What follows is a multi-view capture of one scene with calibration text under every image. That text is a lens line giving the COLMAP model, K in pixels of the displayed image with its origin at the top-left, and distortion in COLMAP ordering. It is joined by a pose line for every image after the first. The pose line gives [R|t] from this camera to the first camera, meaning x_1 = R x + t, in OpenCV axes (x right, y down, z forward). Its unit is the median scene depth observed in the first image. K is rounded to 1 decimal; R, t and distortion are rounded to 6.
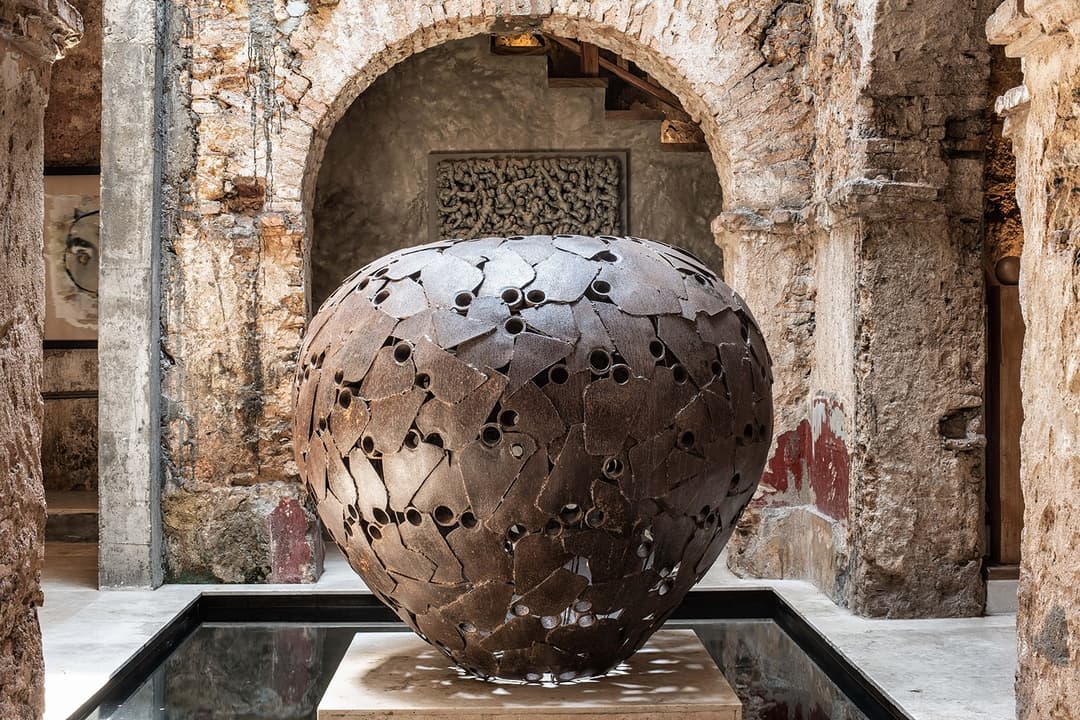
lens RADIAL K [[1597.9, 0, 540.0], [0, 1597.9, 360.0], [0, 0, 1]] dist [0.032767, -0.010887]
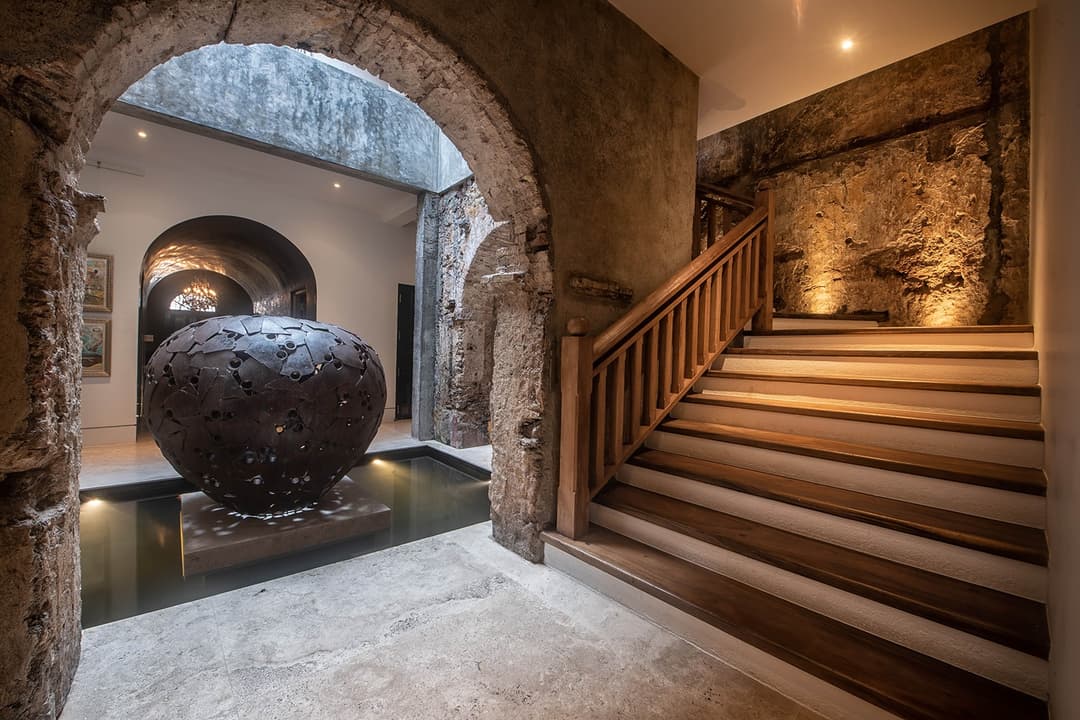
lens RADIAL K [[430.0, 0, 530.5], [0, 430.0, 356.4], [0, 0, 1]] dist [-0.011765, -0.000331]
pose [[0.625221, 0.028470, -0.779928, 0.493019], [-0.032880, 0.999408, 0.010124, -0.027729], [0.779754, 0.019315, 0.625787, 0.639778]]
